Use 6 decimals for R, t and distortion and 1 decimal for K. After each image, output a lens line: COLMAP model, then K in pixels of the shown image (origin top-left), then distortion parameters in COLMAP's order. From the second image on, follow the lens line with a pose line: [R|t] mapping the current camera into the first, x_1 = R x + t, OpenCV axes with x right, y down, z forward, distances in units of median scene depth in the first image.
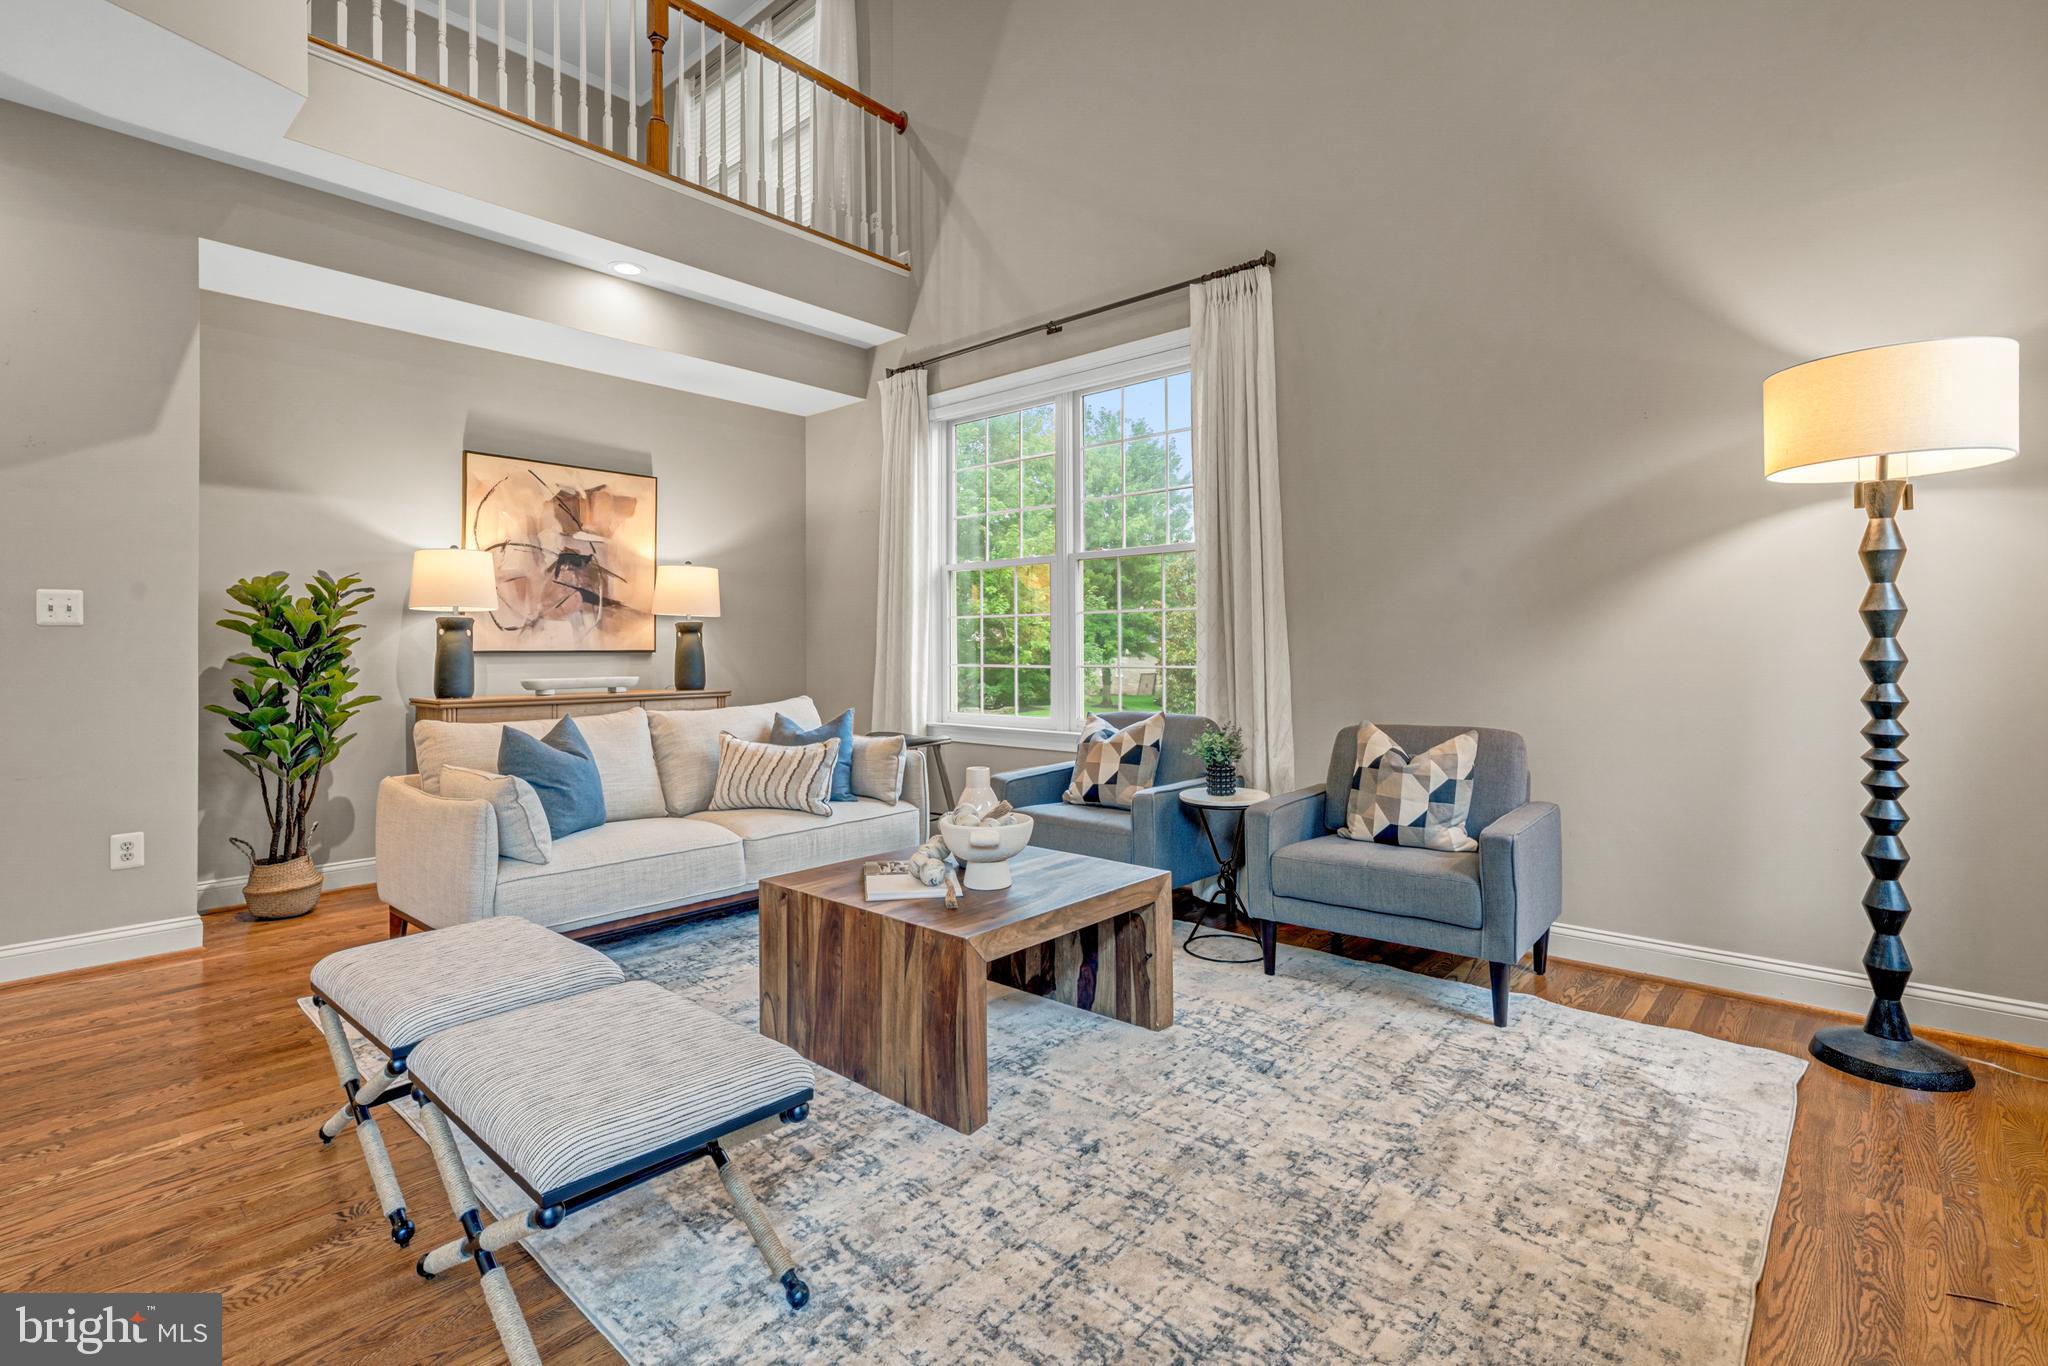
lens RADIAL K [[954.5, 0, 1019.7], [0, 954.5, 639.6], [0, 0, 1]] dist [0.001540, 0.000021]
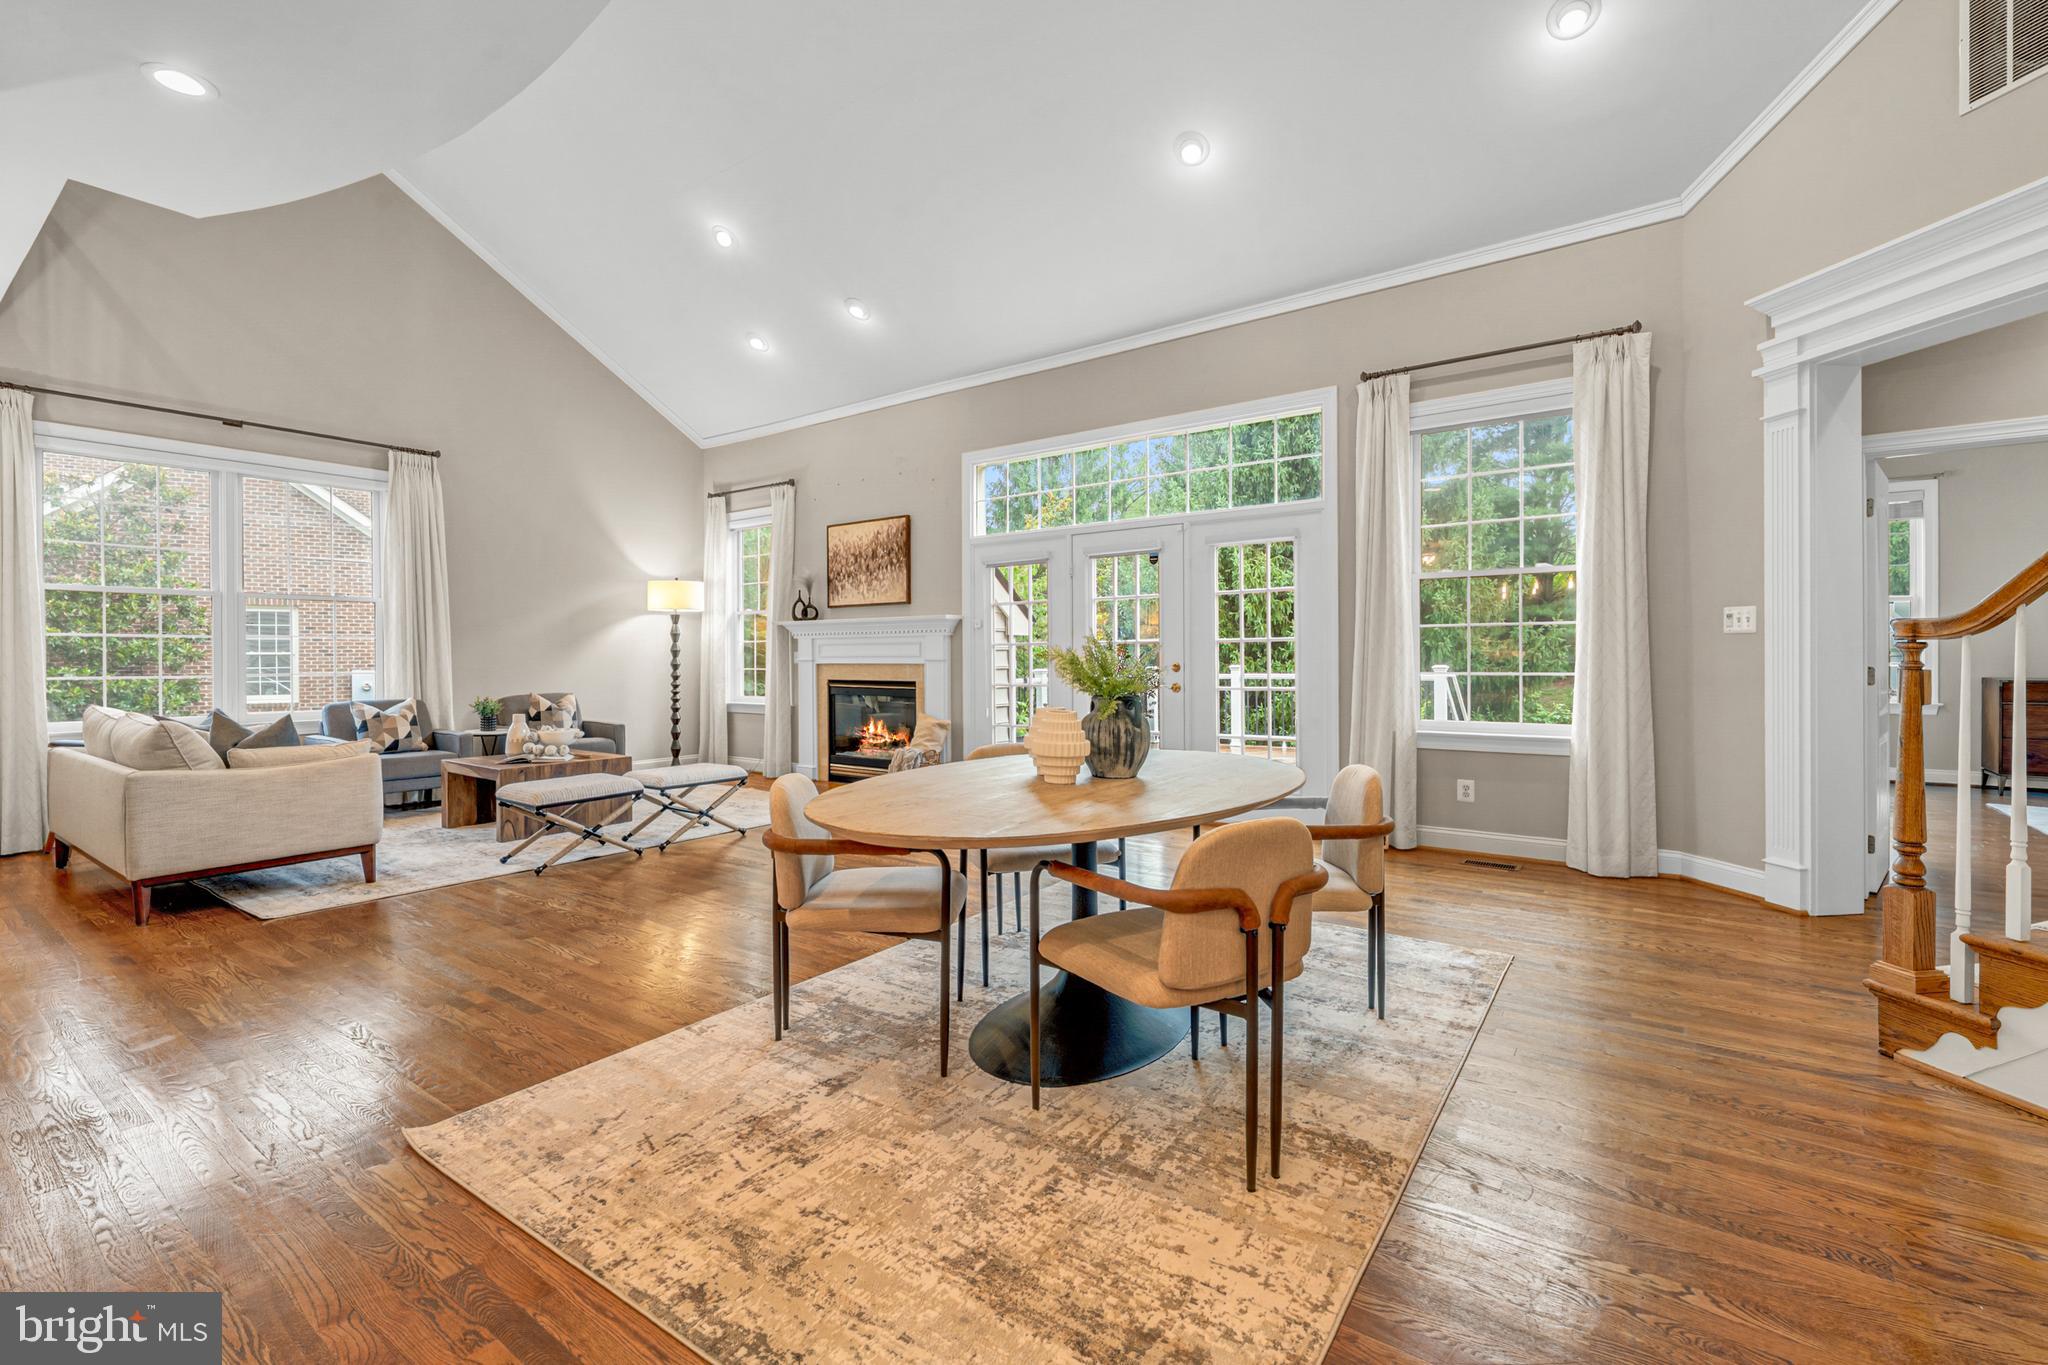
lens RADIAL K [[875.8, 0, 1021.0], [0, 875.8, 660.0], [0, 0, 1]] dist [-0.000044, -0.000524]
pose [[-0.110246, 0.001218, 0.993904, -1.290503], [-0.003870, 0.999991, -0.001655, 0.003822], [-0.993897, -0.004029, -0.110240, 0.036755]]
